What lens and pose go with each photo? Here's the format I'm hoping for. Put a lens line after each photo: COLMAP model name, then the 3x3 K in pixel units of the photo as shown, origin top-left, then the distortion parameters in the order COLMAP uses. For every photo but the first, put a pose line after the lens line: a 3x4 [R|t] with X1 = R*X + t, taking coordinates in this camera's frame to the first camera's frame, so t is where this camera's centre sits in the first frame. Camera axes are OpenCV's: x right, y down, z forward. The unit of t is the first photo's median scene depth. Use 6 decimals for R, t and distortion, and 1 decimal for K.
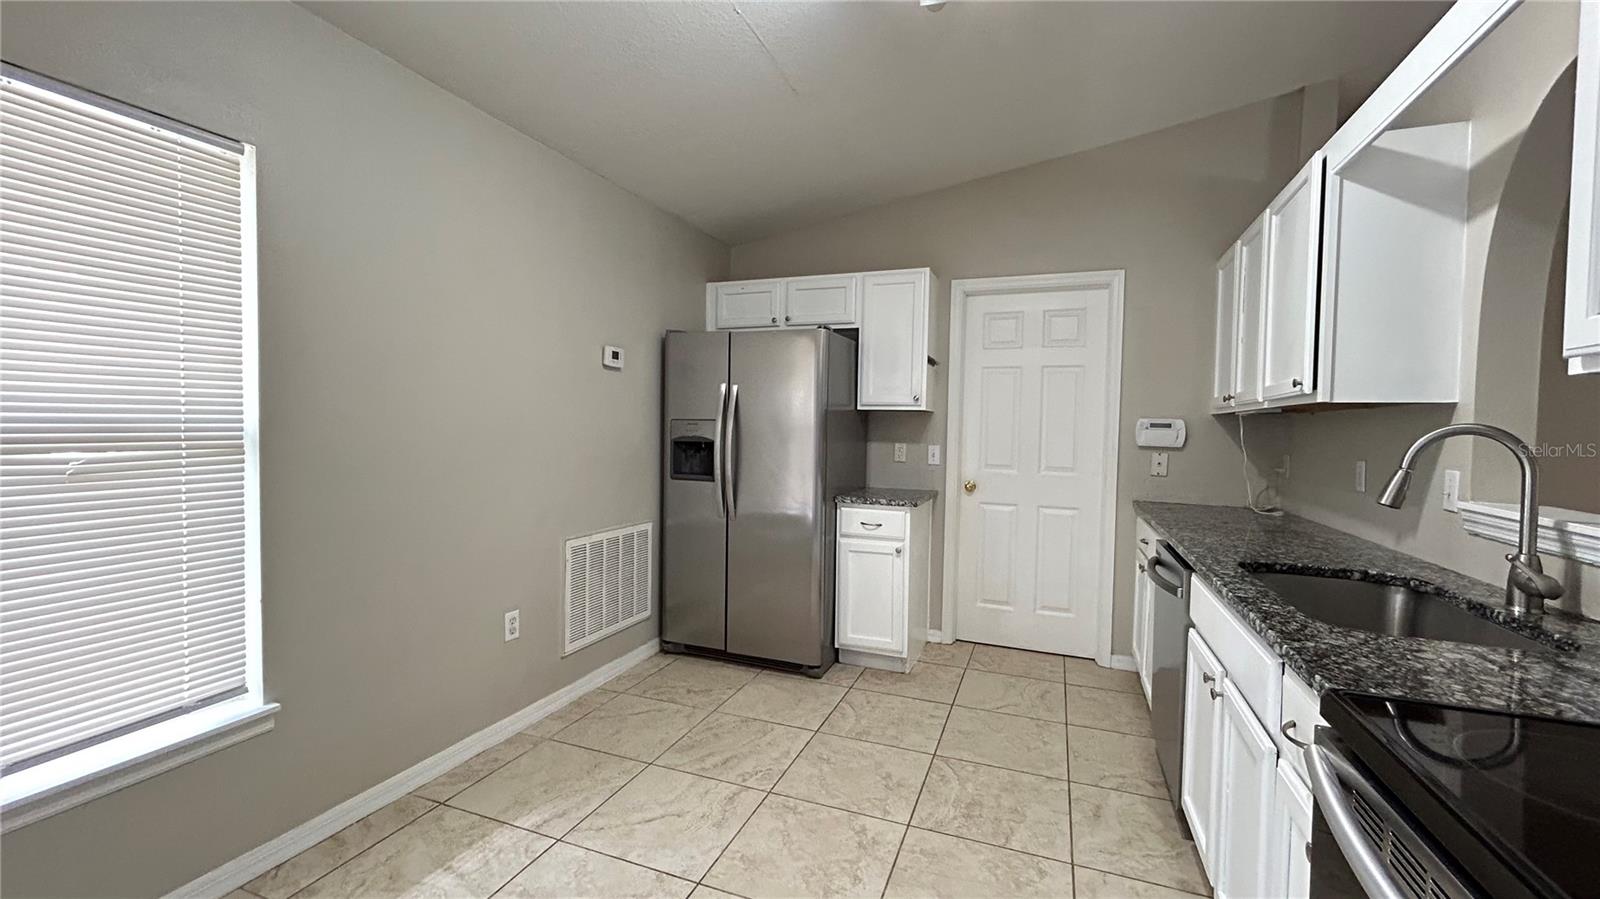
lens RADIAL K [[649.7, 0, 800.0], [0, 649.7, 449.5], [0, 0, 1]] dist [0.003121, 0.000303]
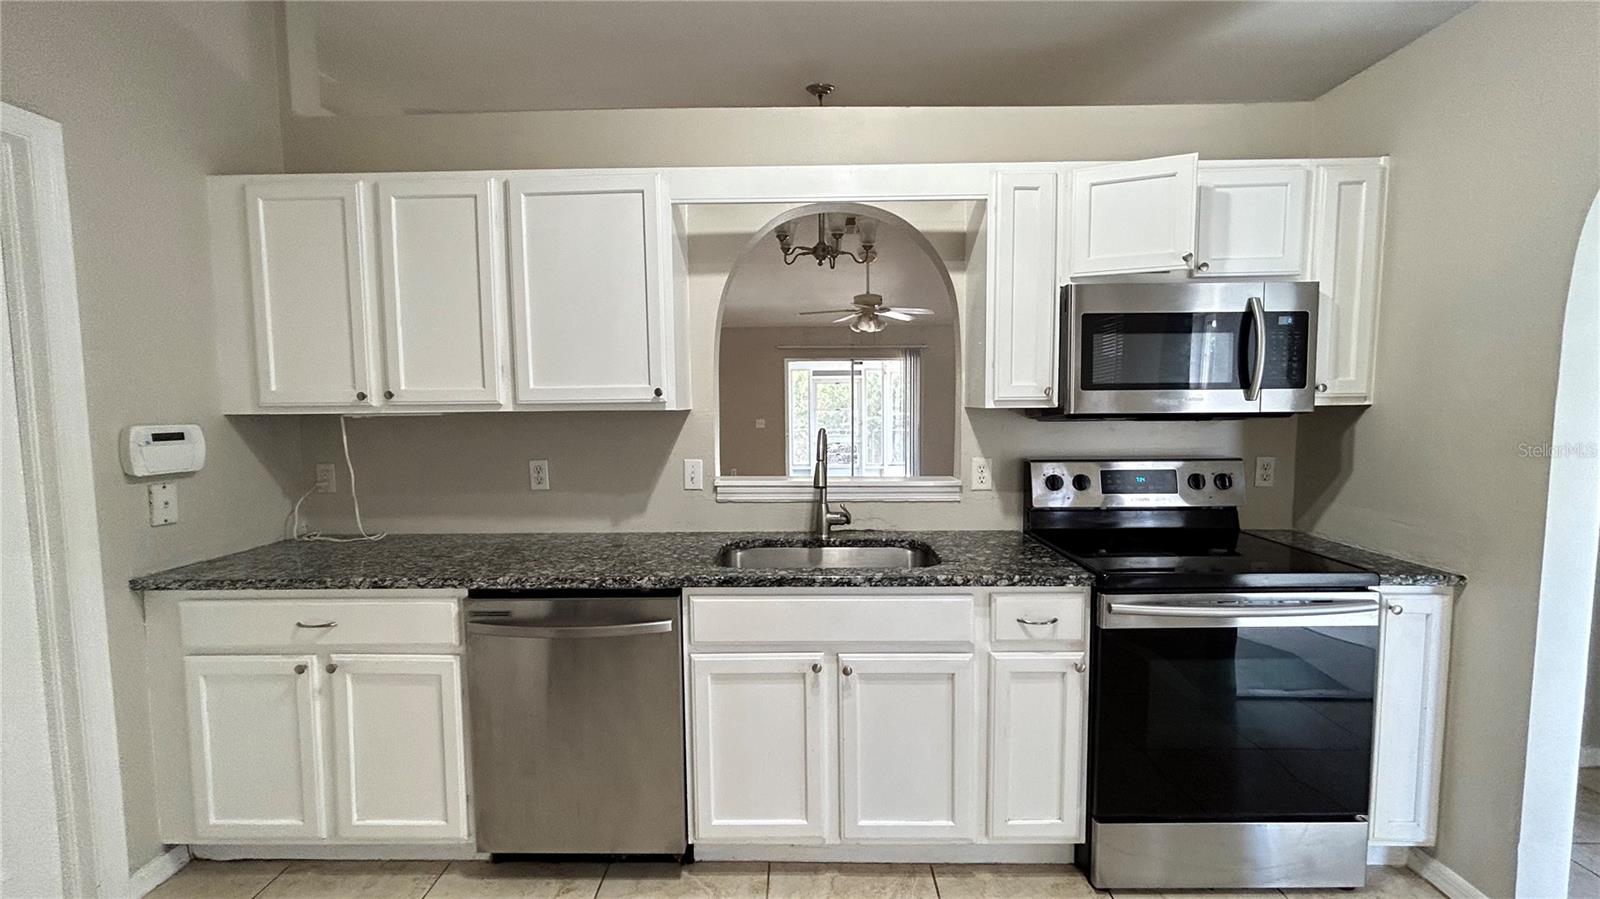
lens RADIAL K [[649.7, 0, 800.0], [0, 649.7, 449.5], [0, 0, 1]] dist [0.003121, 0.000303]
pose [[-0.357039, -0.083649, 0.930337, -0.181599], [0.036298, 0.993988, 0.103302, -0.066577], [-0.933384, 0.070652, -0.351856, 0.701466]]
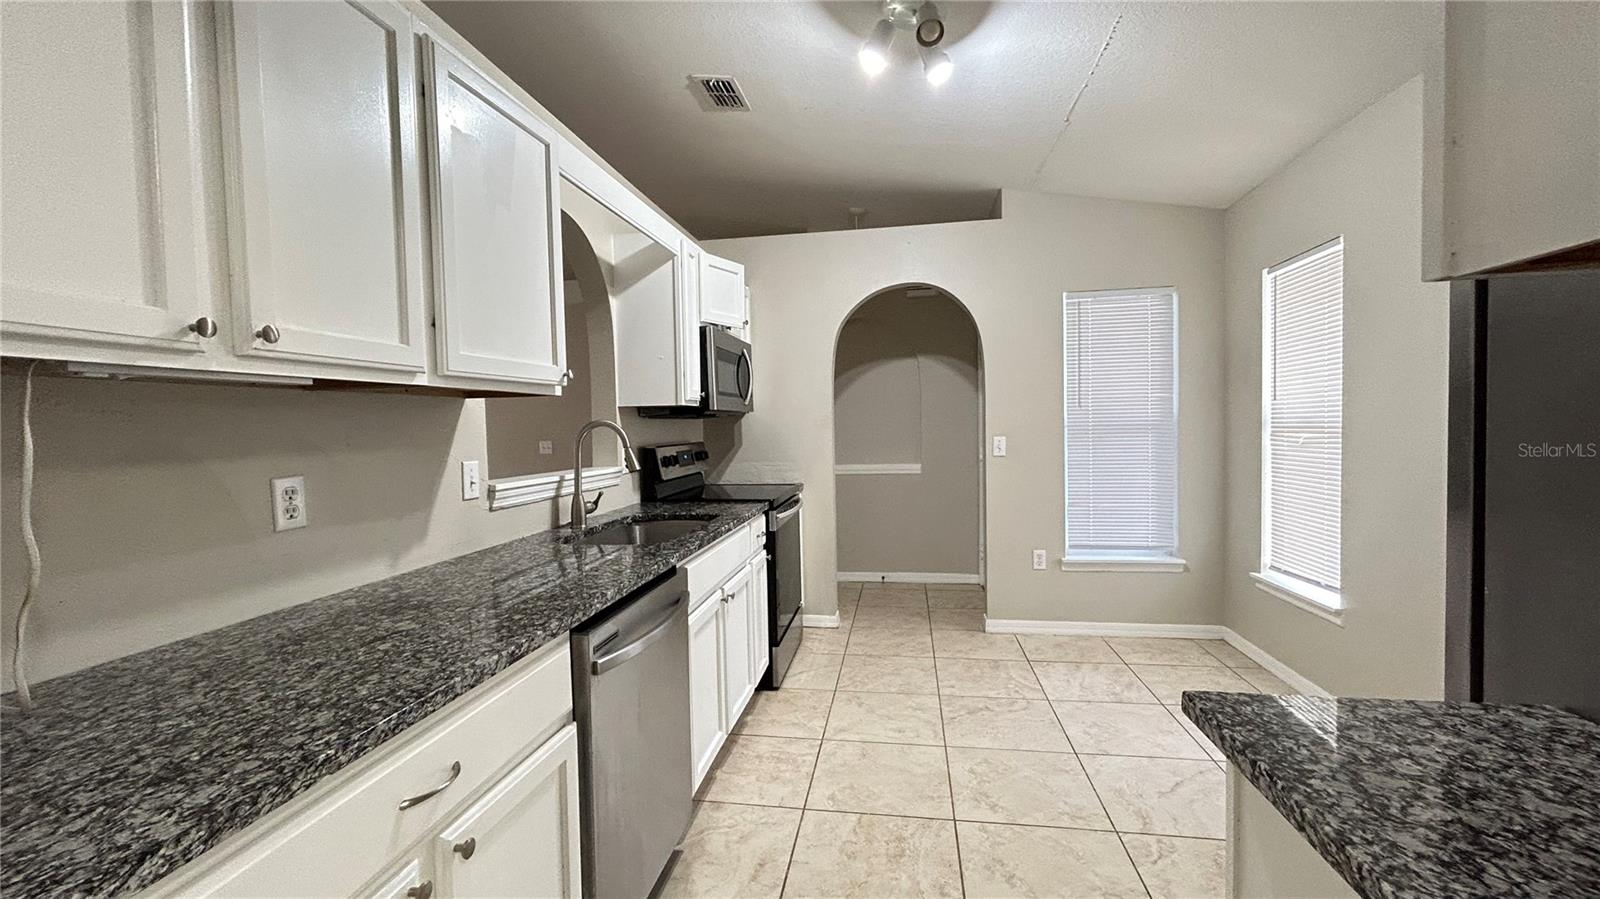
lens RADIAL K [[649.7, 0, 800.0], [0, 649.7, 449.5], [0, 0, 1]] dist [0.003121, 0.000303]
pose [[-0.977923, 0.011000, -0.208677, 0.383760], [-0.004156, 0.997392, 0.072052, -0.037800], [0.208925, 0.071329, -0.975327, 1.203399]]
